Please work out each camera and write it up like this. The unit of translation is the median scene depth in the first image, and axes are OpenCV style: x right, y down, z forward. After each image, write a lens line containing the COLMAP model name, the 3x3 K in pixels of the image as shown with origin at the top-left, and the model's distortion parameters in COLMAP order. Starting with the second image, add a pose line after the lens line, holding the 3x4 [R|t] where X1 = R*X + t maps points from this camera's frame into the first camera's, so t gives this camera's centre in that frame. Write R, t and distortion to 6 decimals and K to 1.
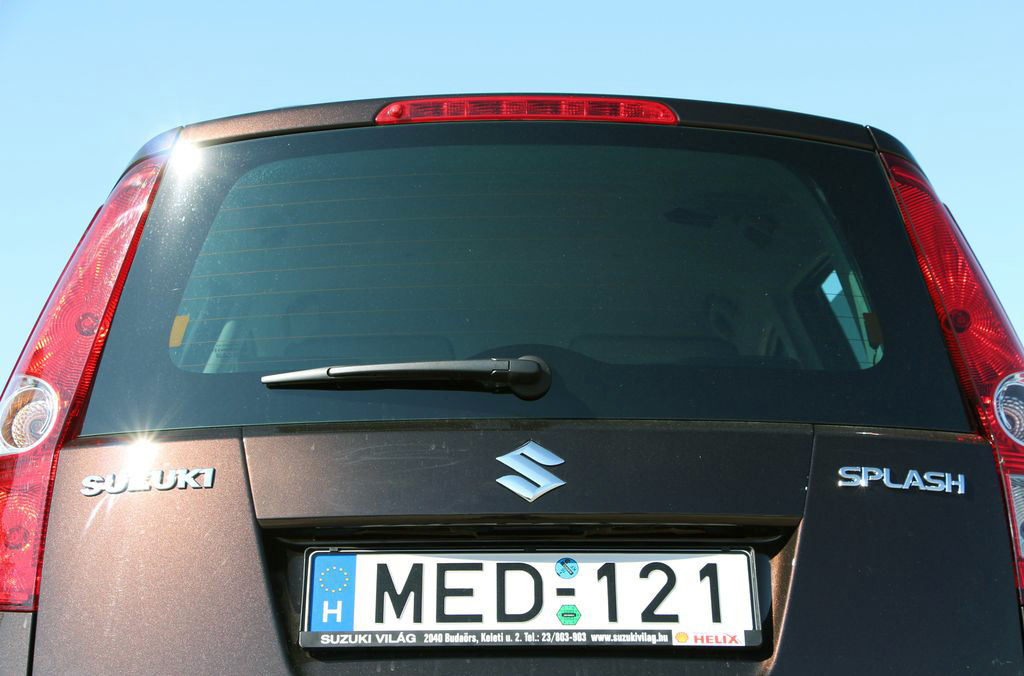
lens RADIAL K [[1981.3, 0, 512.0], [0, 1981.3, 338.0], [0, 0, 1]] dist [0.211880, -0.028709]
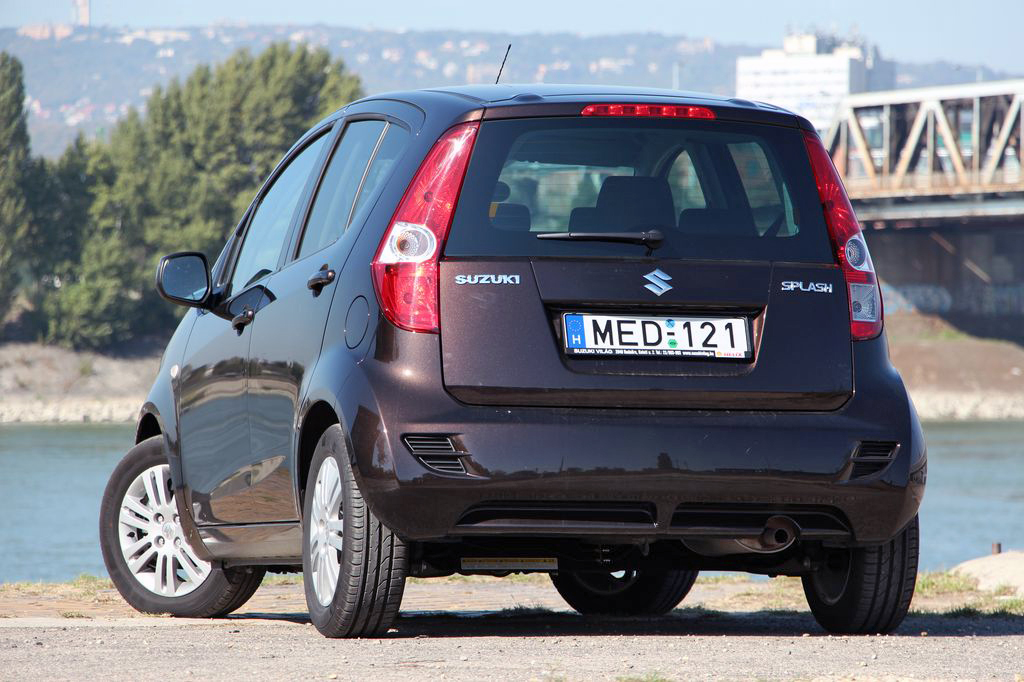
lens RADIAL K [[6164.1, 0, 512.0], [0, 6164.1, 341.0], [0, 0, 1]] dist [2.152147, 16.171582]
pose [[0.969642, 0.023474, 0.243401, -1.922609], [-0.061857, 0.986554, 0.151278, -0.952255], [-0.236577, -0.161741, 0.958056, -5.925068]]
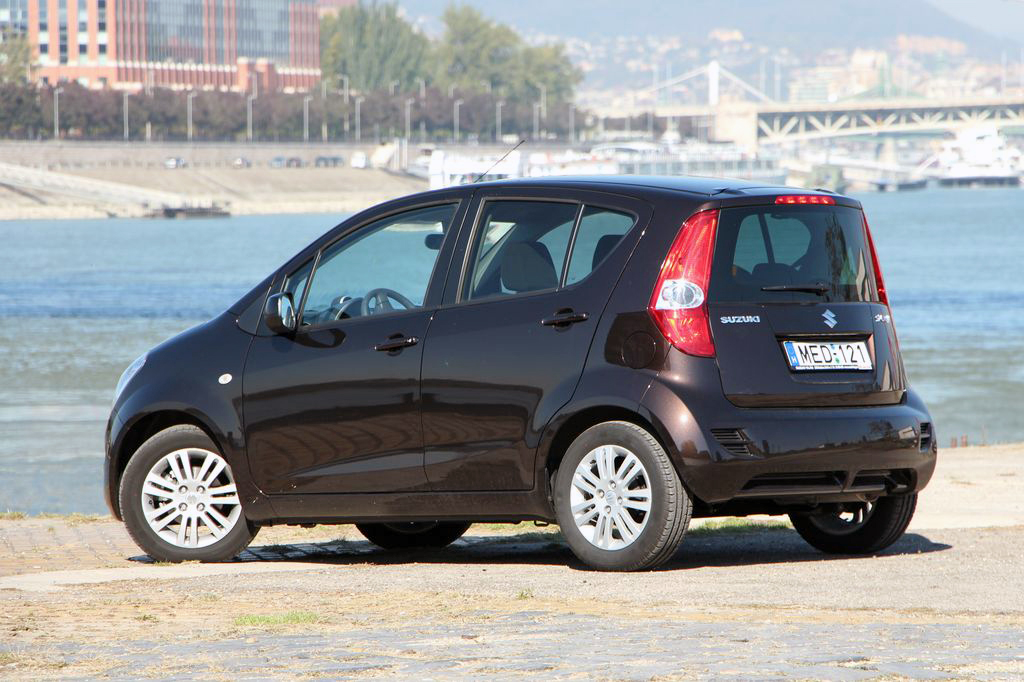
lens RADIAL K [[6164.1, 0, 512.0], [0, 6164.1, 341.0], [0, 0, 1]] dist [2.152147, 16.171582]
pose [[0.662310, -0.002795, 0.749225, -8.265067], [-0.127269, 0.985041, 0.116180, -1.053923], [-0.738341, -0.172300, 0.652047, -5.495321]]
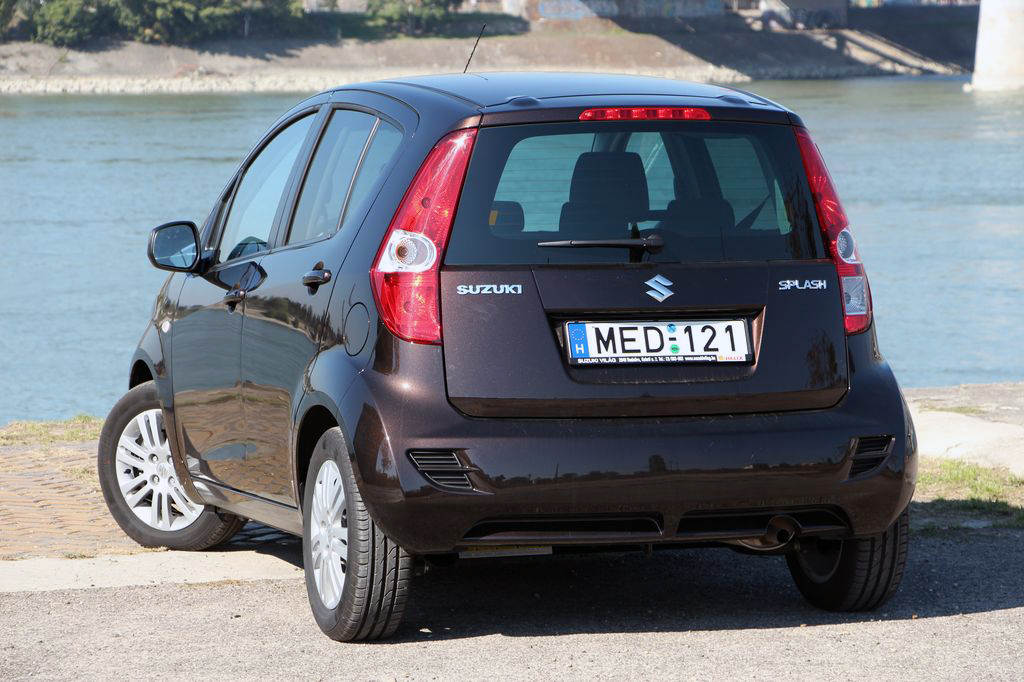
lens RADIAL K [[3832.3, 0, 512.0], [0, 3832.3, 341.0], [0, 0, 1]] dist [0.921663, -0.350720]
pose [[0.957529, -0.013835, 0.288004, -1.454139], [-0.054740, 0.971960, 0.228684, -0.892969], [-0.283092, -0.234737, 0.929923, -3.152520]]
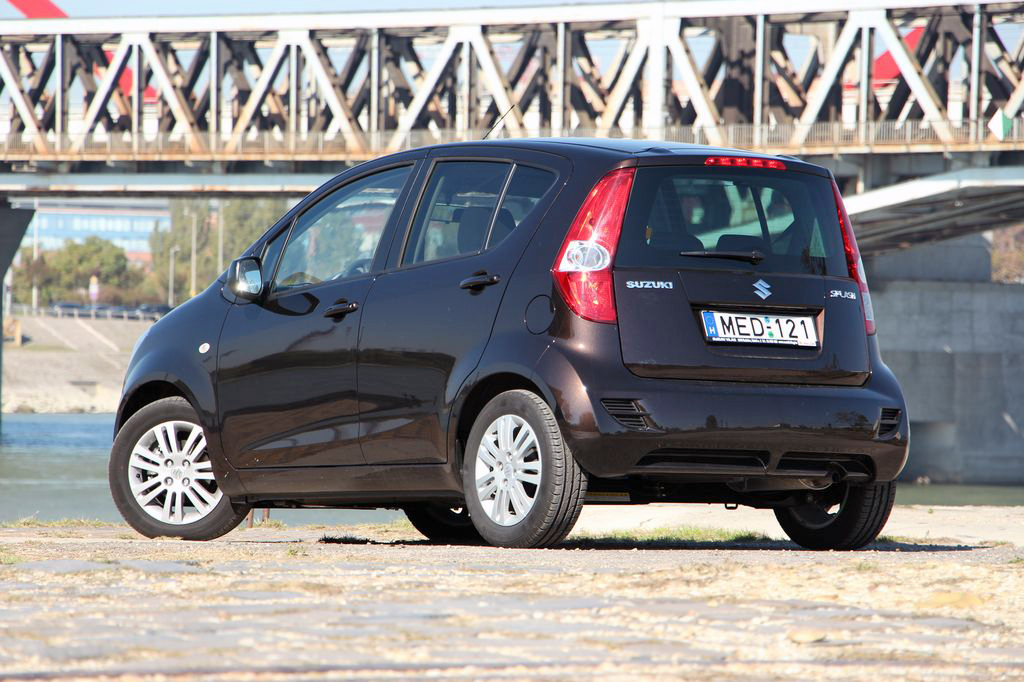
lens RADIAL K [[6164.1, 0, 512.0], [0, 6164.1, 341.0], [0, 0, 1]] dist [2.152147, 16.171582]
pose [[0.817474, 0.039090, 0.574638, -5.987753], [-0.128812, 0.984831, 0.116253, -0.948142], [-0.561377, -0.169054, 0.810109, -6.788078]]
